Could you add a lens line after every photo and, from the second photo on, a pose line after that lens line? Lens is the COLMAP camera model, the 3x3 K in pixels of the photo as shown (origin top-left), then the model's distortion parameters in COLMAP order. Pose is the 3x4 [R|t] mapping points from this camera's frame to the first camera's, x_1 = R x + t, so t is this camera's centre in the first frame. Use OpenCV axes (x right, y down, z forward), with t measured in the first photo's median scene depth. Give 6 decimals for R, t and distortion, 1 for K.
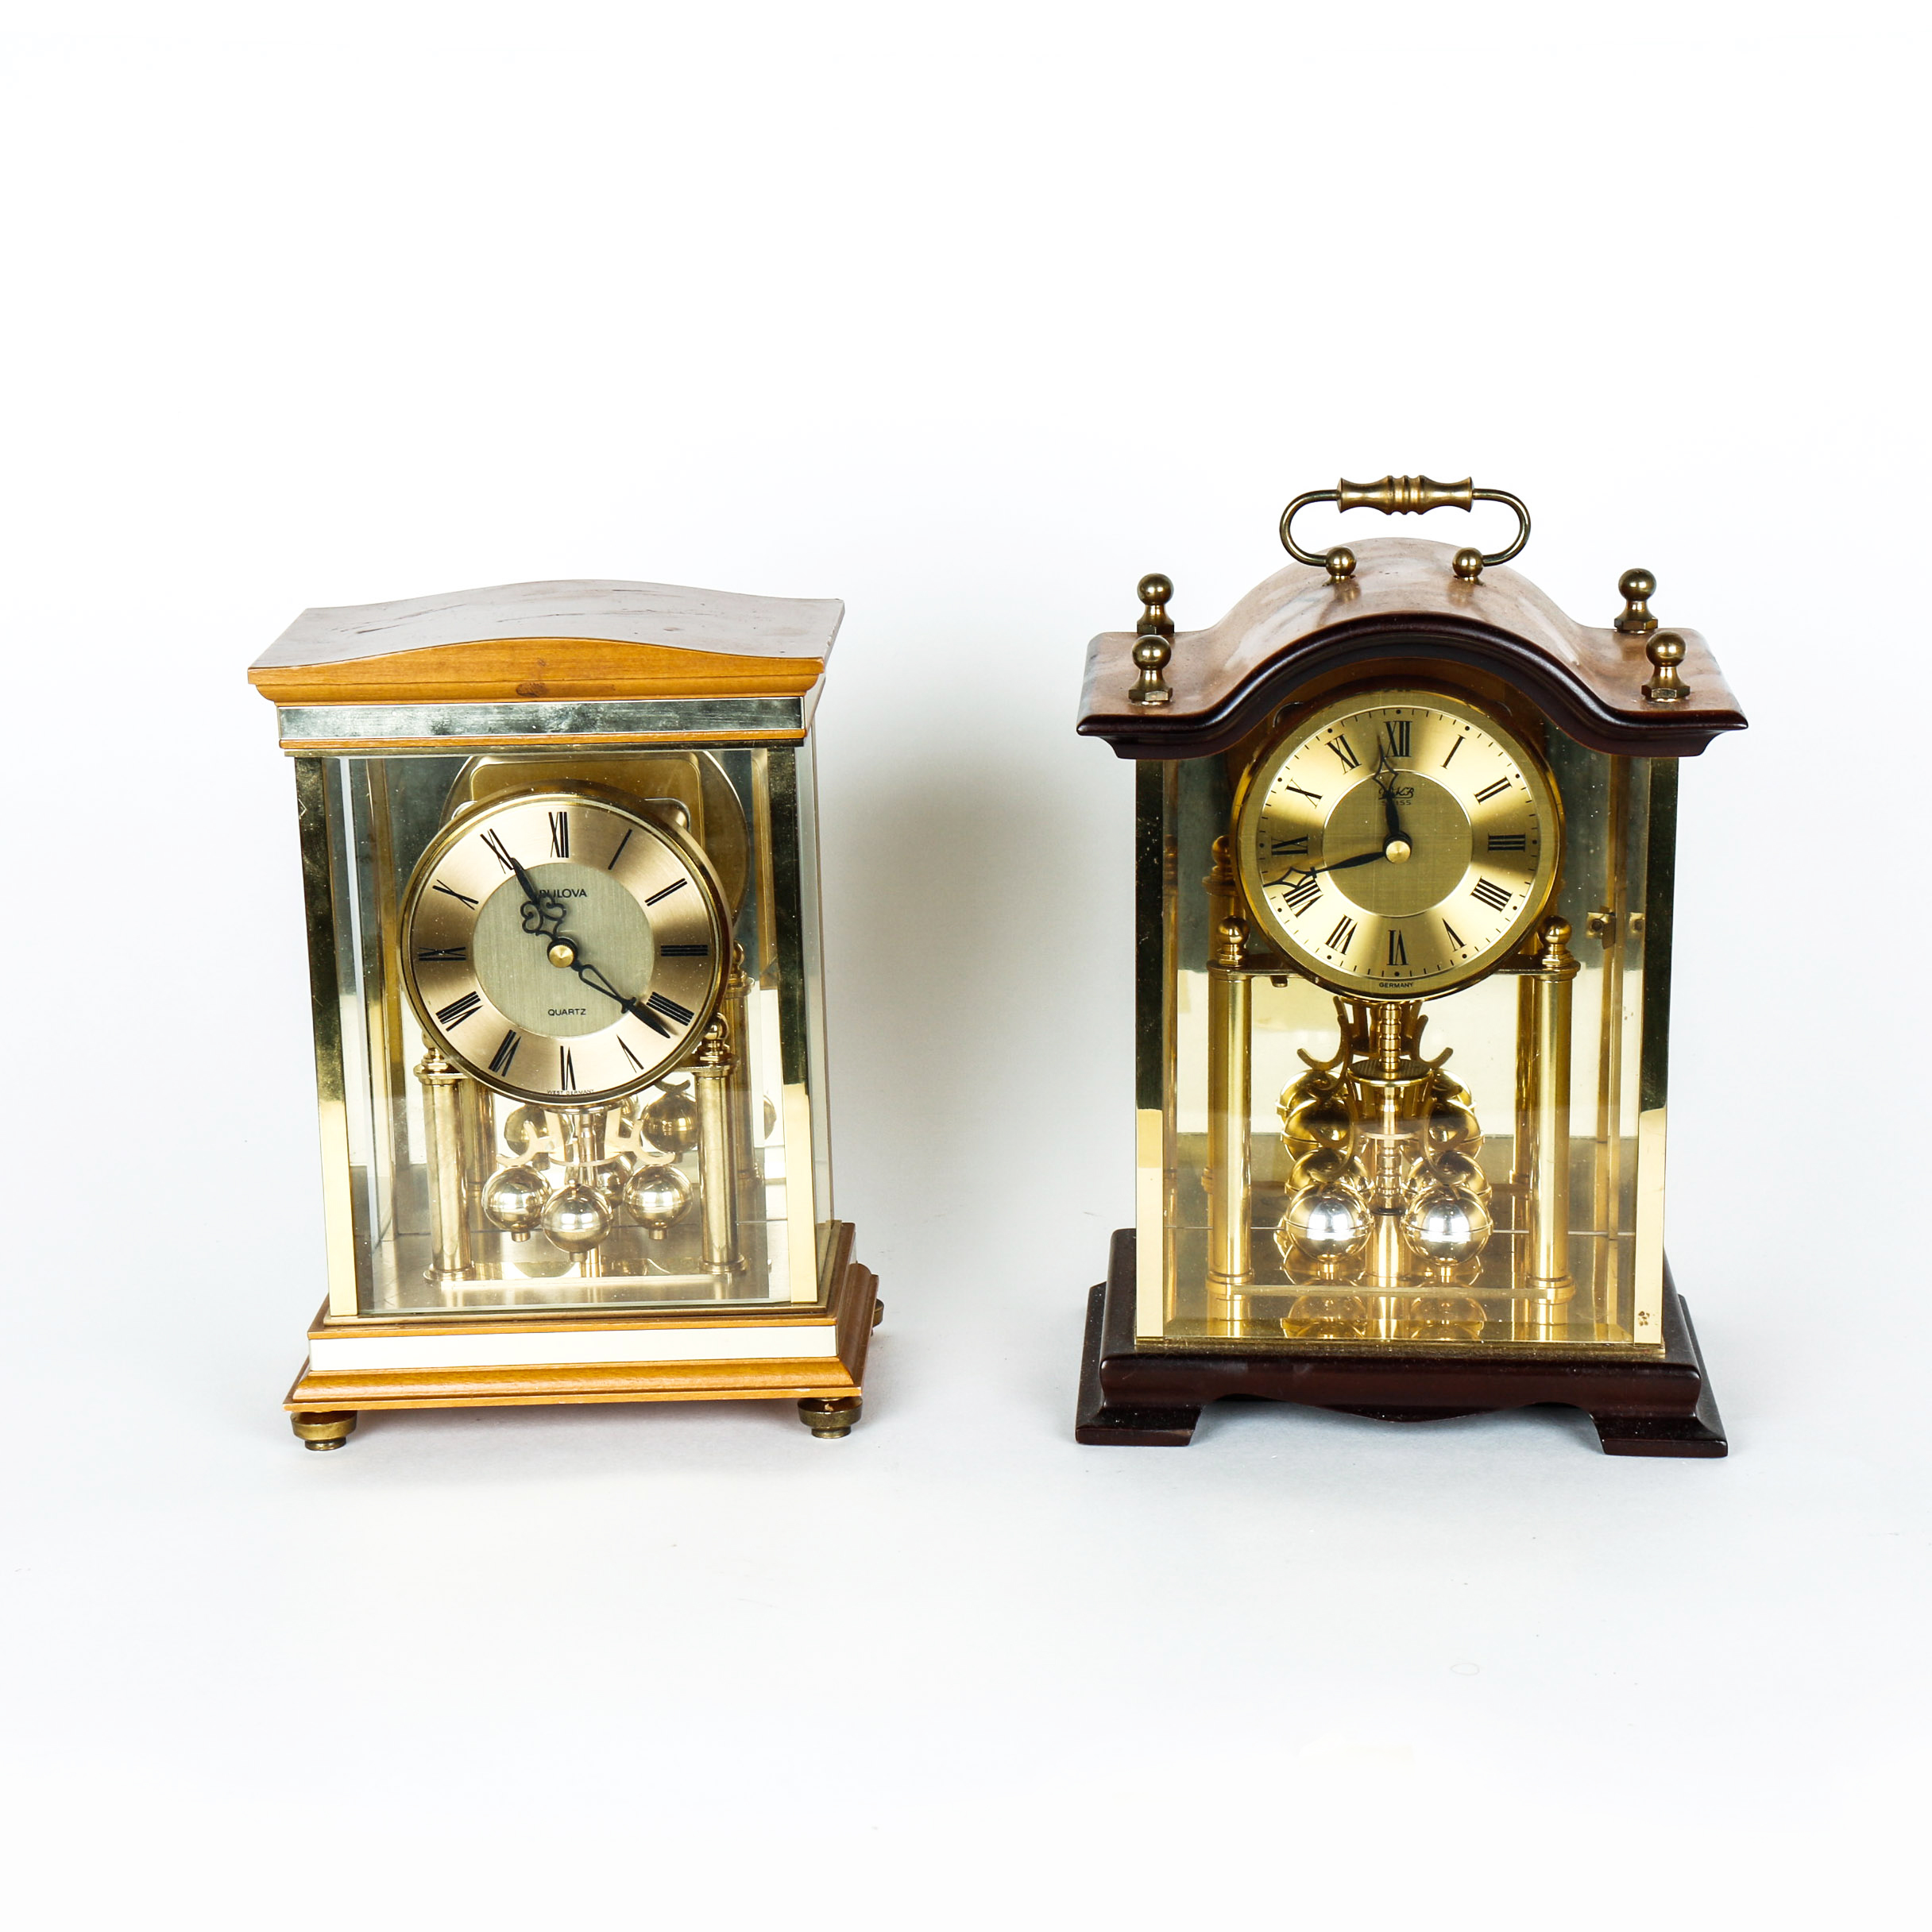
lens RADIAL K [[4110.2, 0, 966.0], [0, 4110.2, 966.0], [0, 0, 1]] dist [0.331786, 0.172848]
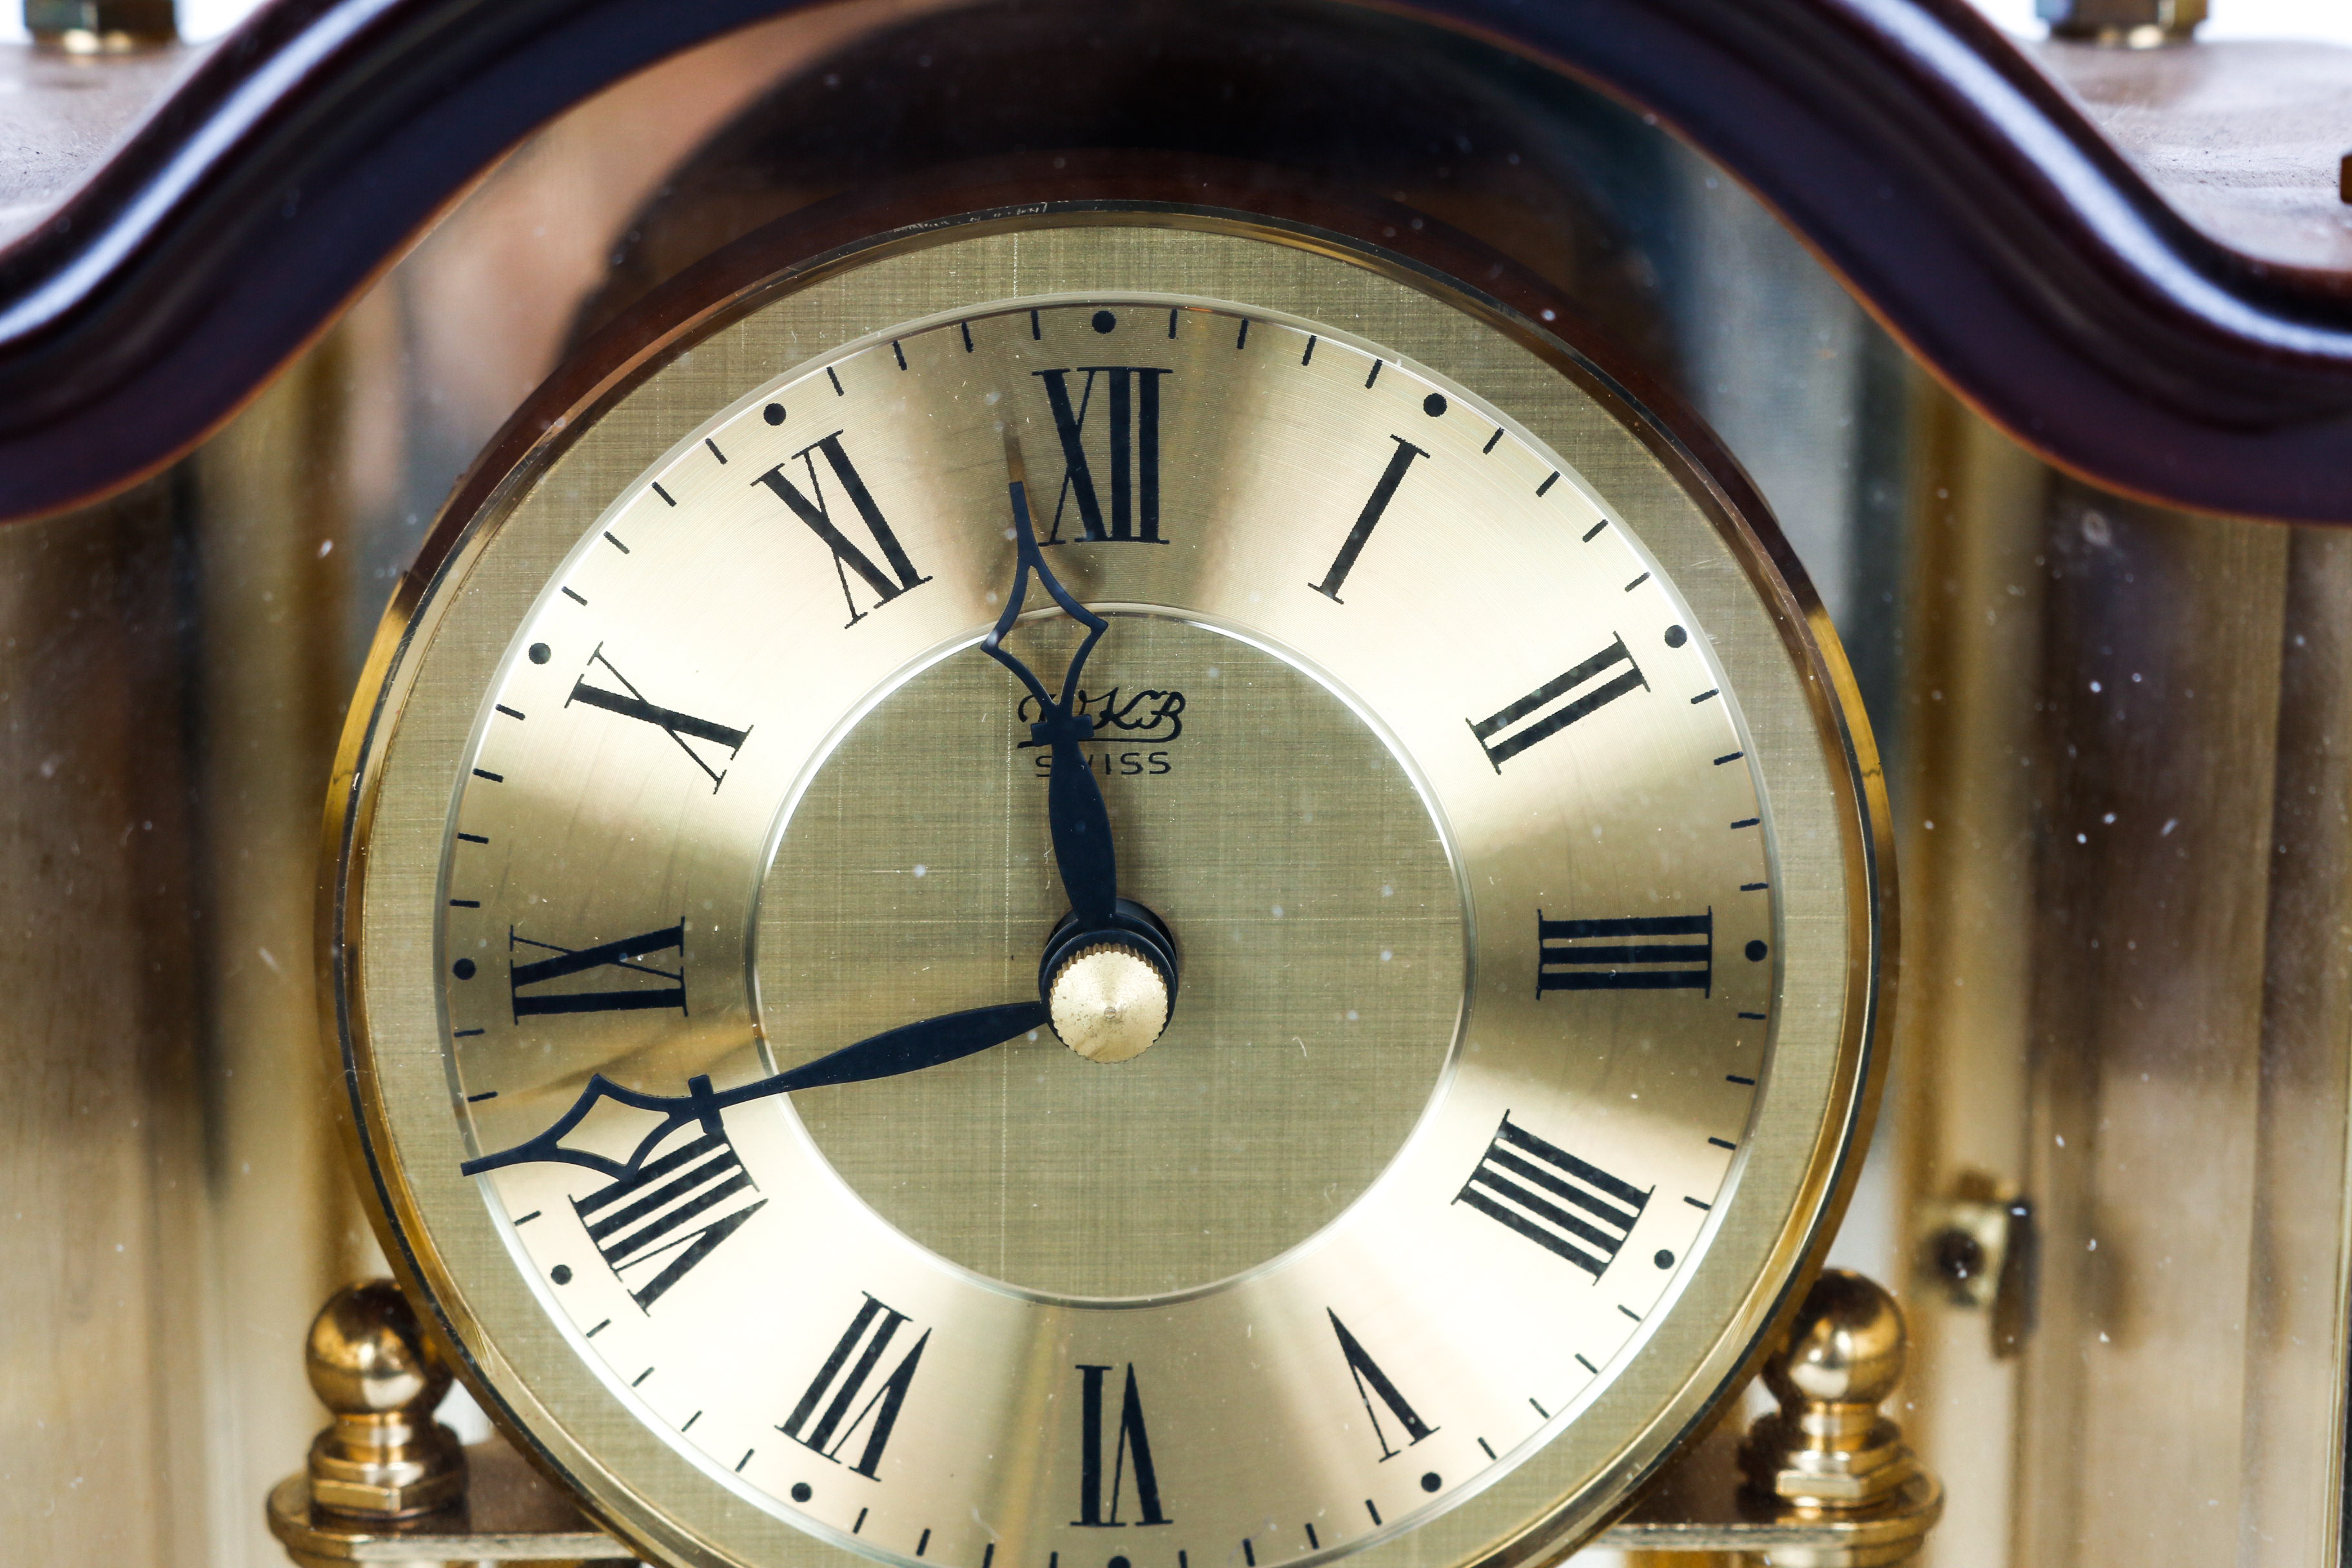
lens RADIAL K [[5652.4, 0, 1176.0], [0, 5652.4, 784.0], [0, 0, 1]] dist [0.011321, 0.003290]
pose [[0.996673, -0.003734, 0.081414, 0.084602], [0.006285, 0.999497, -0.031098, -0.029625], [-0.081257, 0.031506, 0.996195, 0.714686]]
